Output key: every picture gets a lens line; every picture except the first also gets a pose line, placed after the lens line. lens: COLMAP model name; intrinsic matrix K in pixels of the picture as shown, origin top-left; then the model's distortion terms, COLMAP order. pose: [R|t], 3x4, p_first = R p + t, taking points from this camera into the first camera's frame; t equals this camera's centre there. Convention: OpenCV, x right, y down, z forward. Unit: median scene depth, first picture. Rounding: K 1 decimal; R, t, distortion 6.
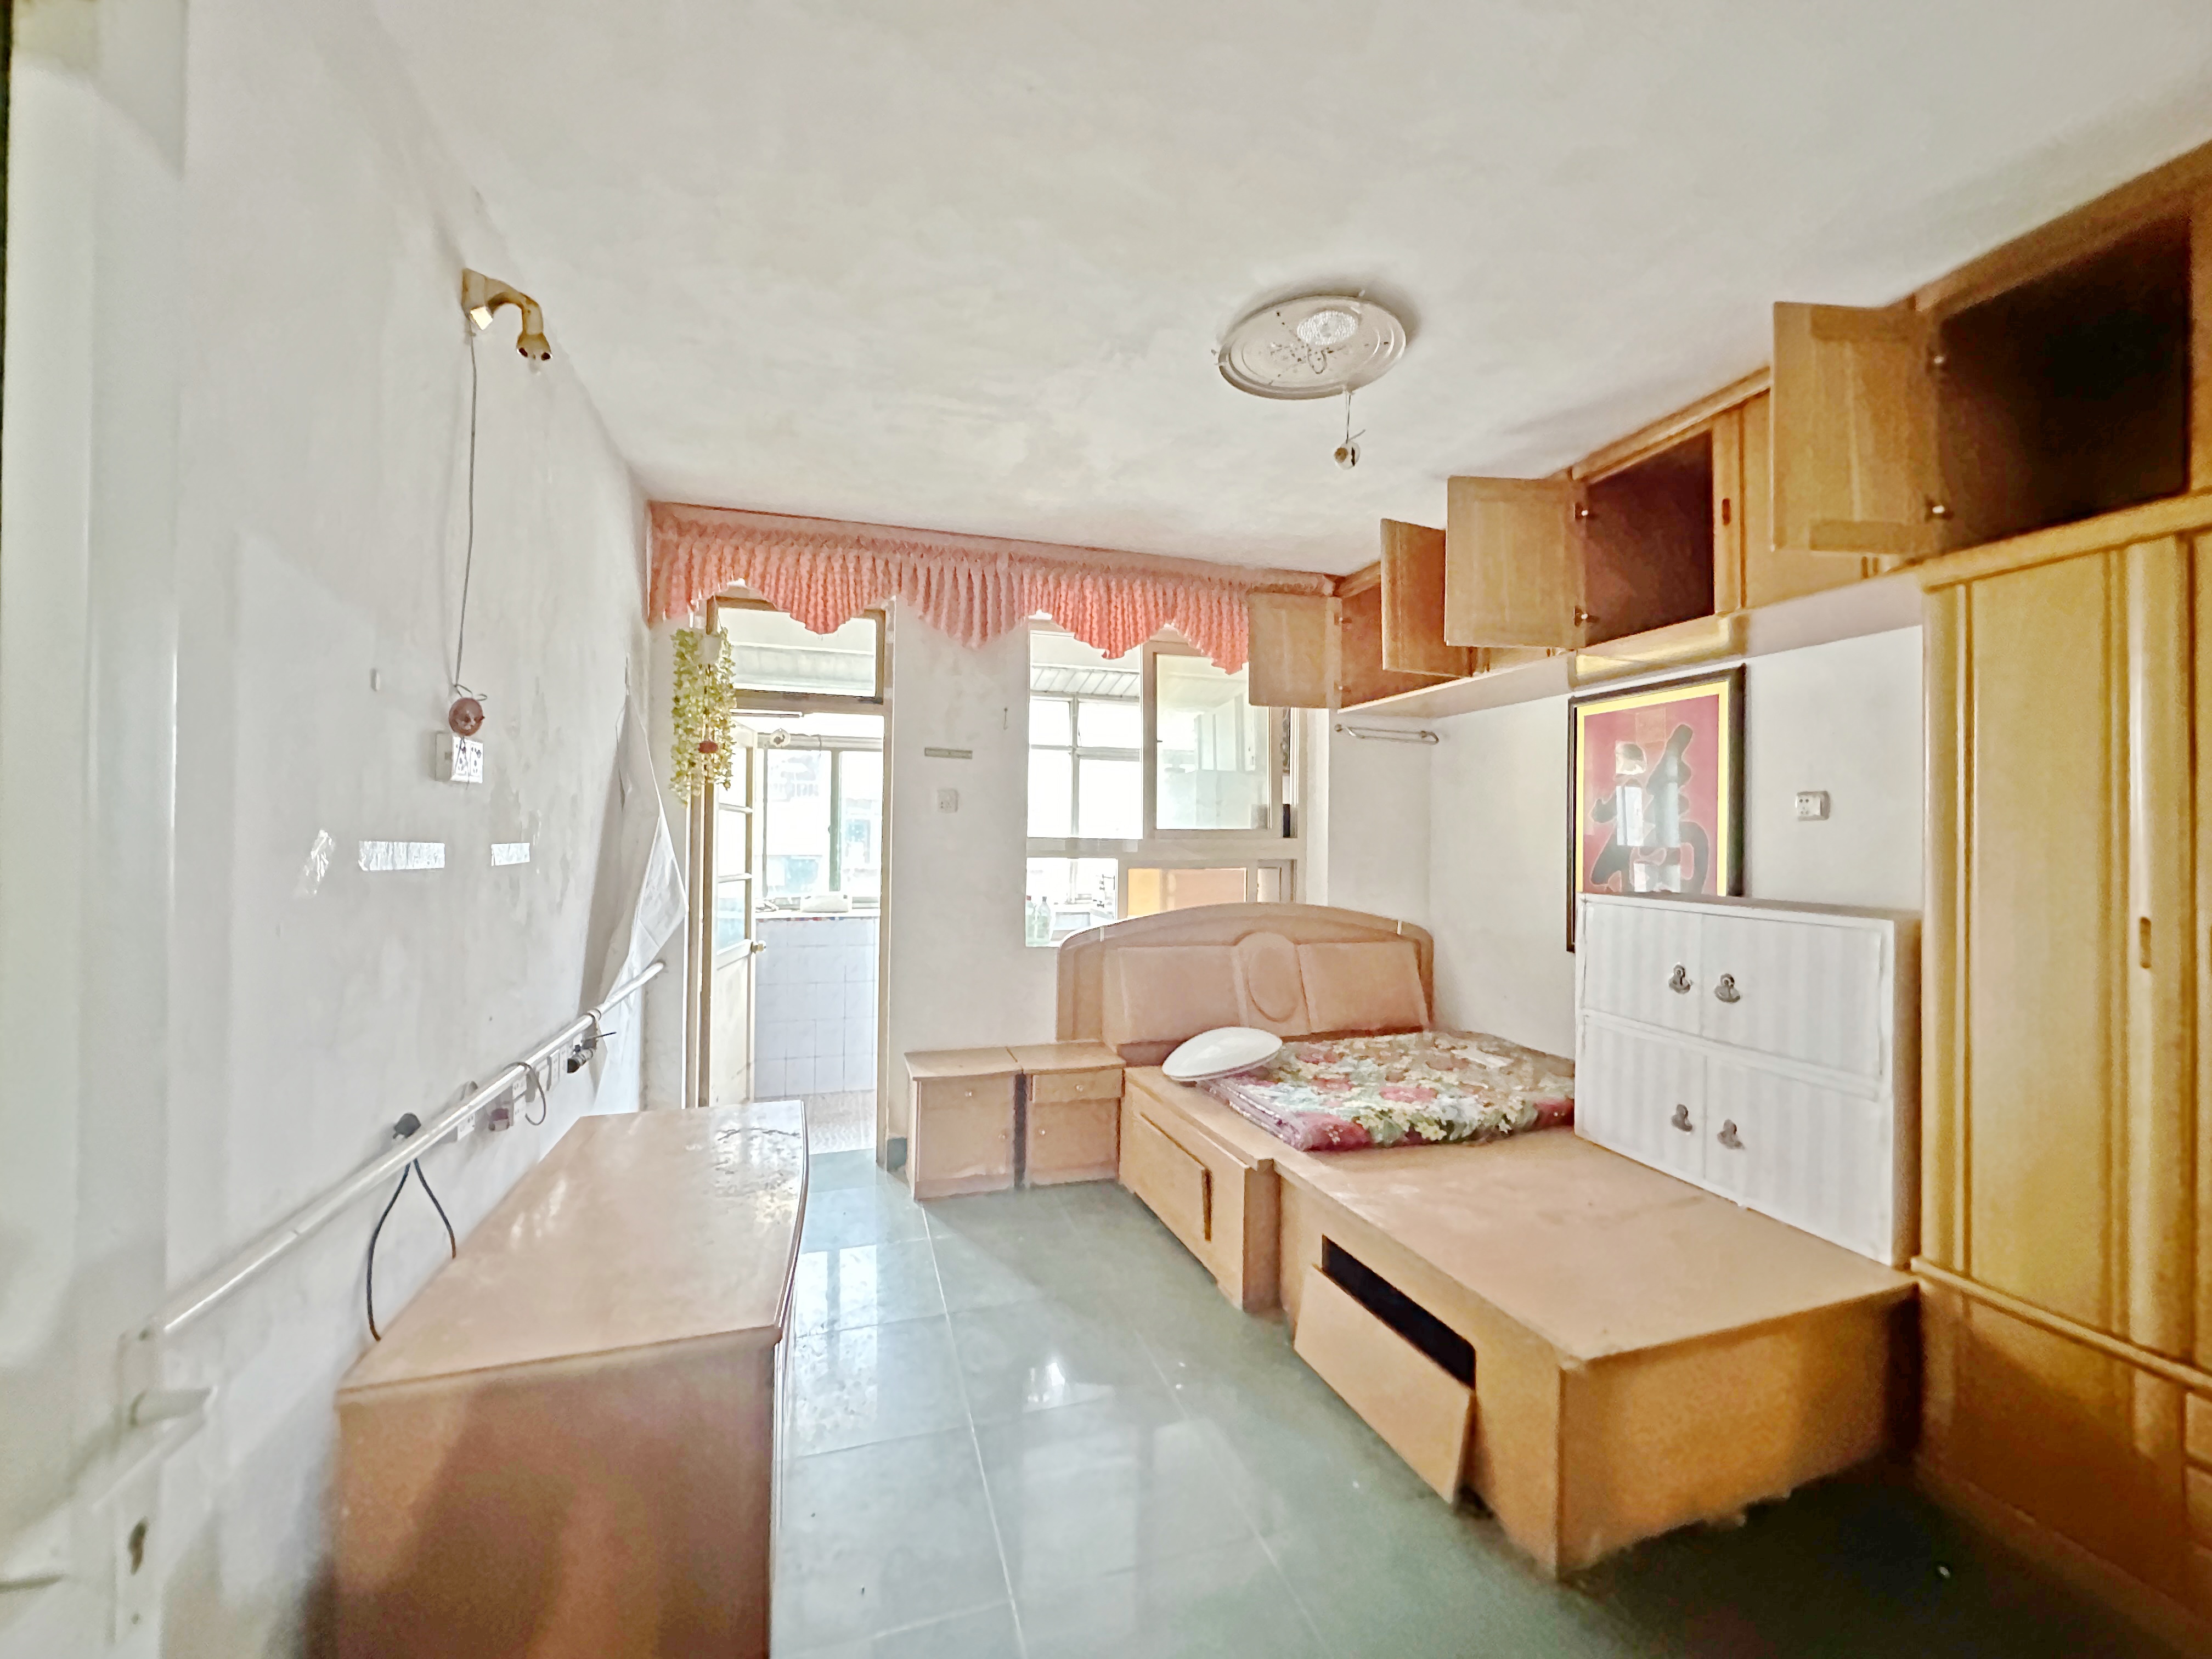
lens RADIAL K [[881.1, 0, 1112.9], [0, 881.1, 831.7], [0, 0, 1]] dist [-0.000084, -0.000050]
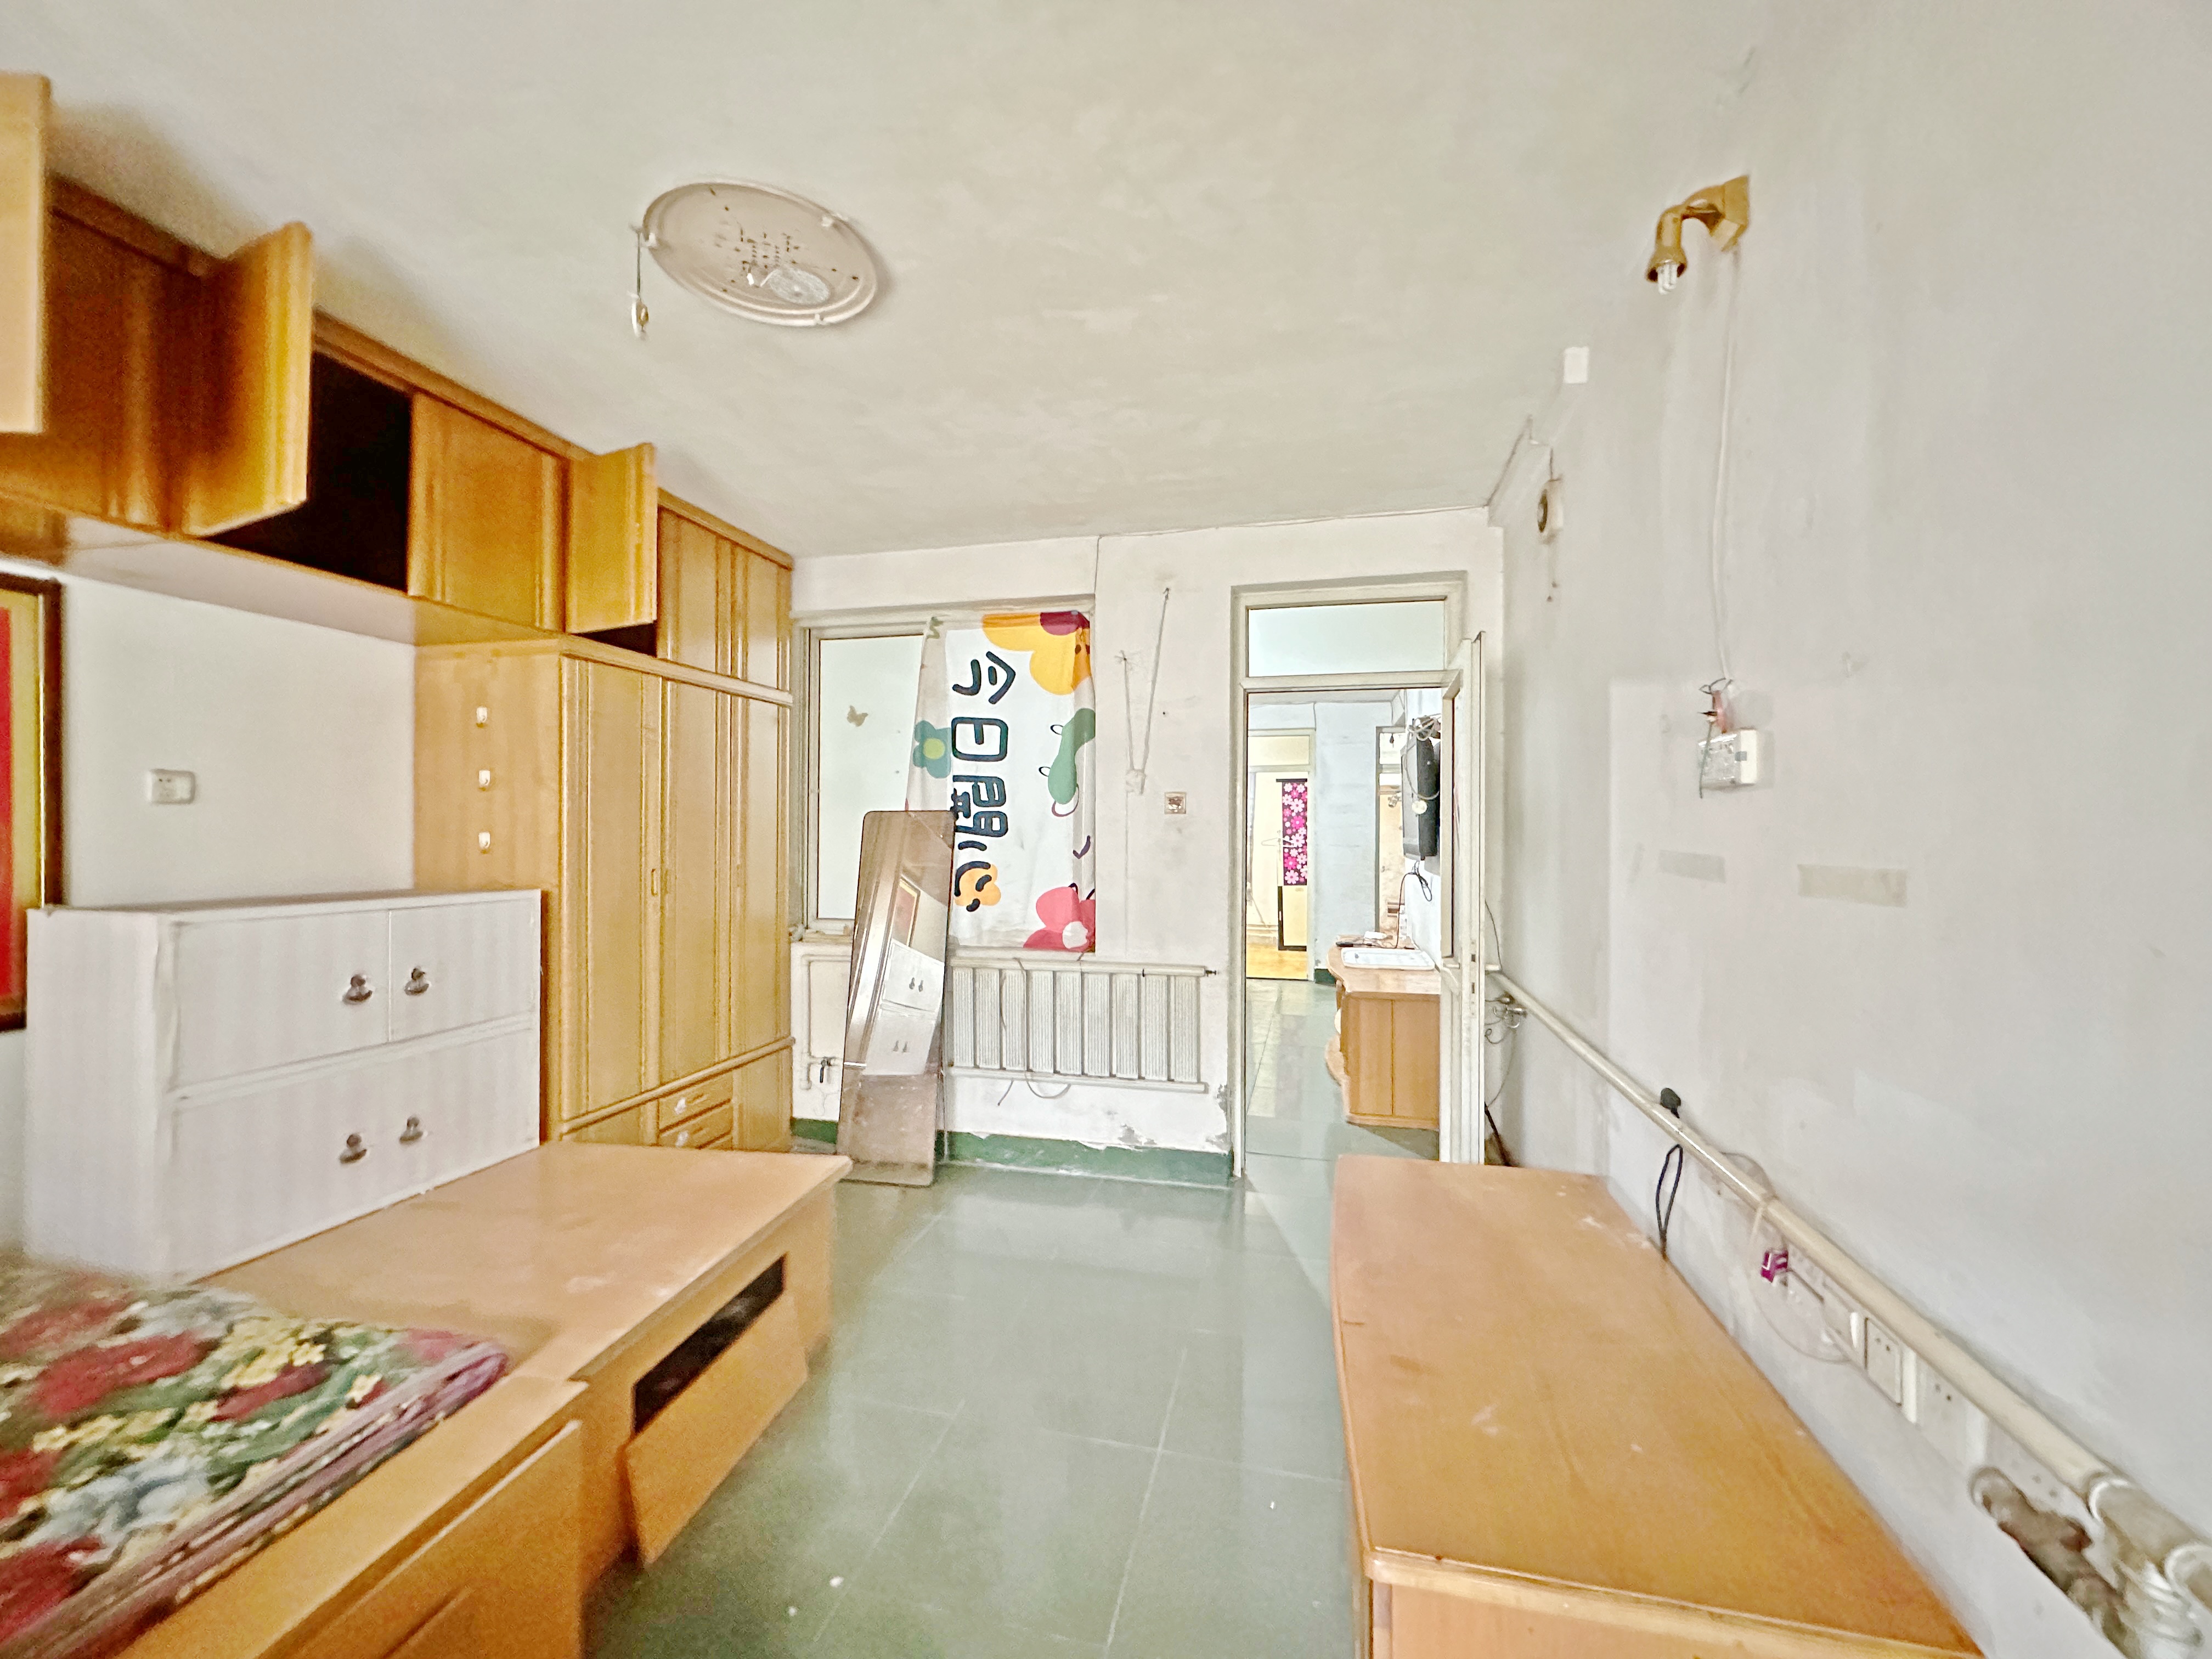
lens RADIAL K [[881.1, 0, 1112.0], [0, 881.1, 827.2], [0, 0, 1]] dist [-0.000084, -0.000050]
pose [[-0.856123, -0.009870, 0.516677, -0.468065], [-0.013946, 0.999895, -0.004007, -0.000428], [-0.516583, -0.010636, -0.856171, 1.440643]]
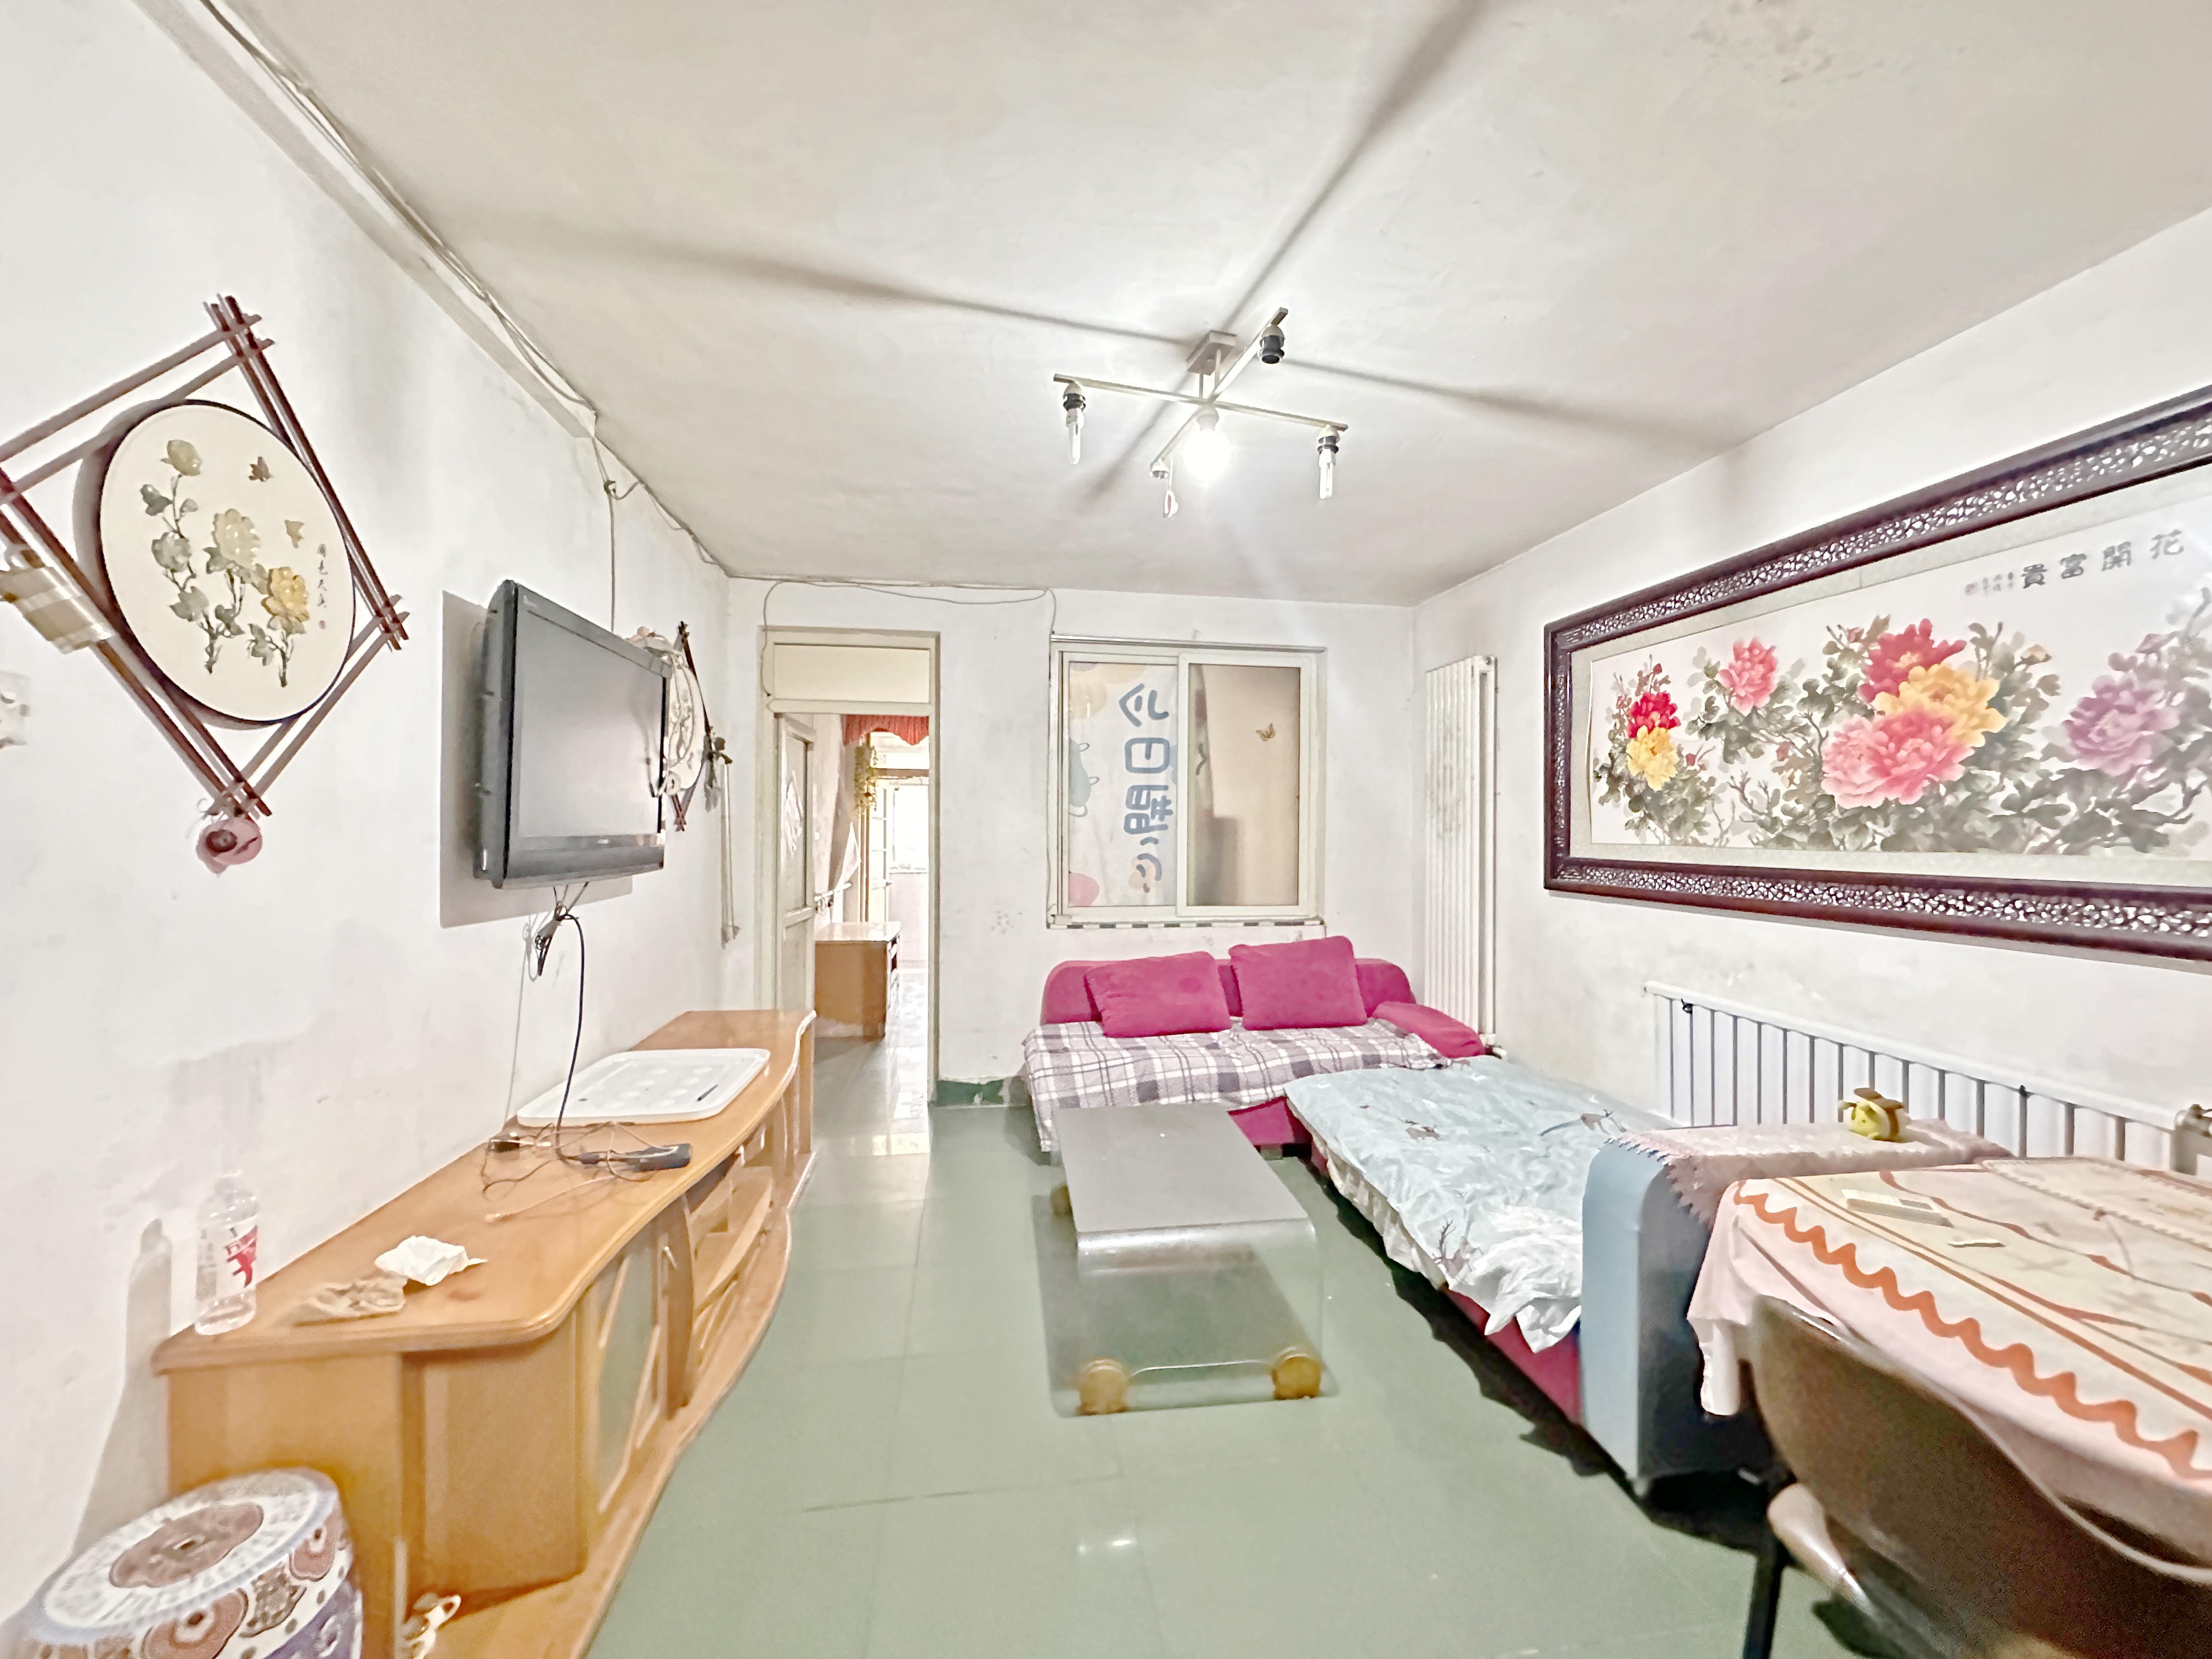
lens RADIAL K [[881.1, 0, 1104.3], [0, 881.1, 824.6], [0, 0, 1]] dist [-0.000084, -0.000050]
pose [[0.986283, -0.004547, -0.165003, 0.476182], [0.005421, 0.999974, 0.004845, -0.016719], [0.164976, -0.005673, 0.986281, -1.051218]]
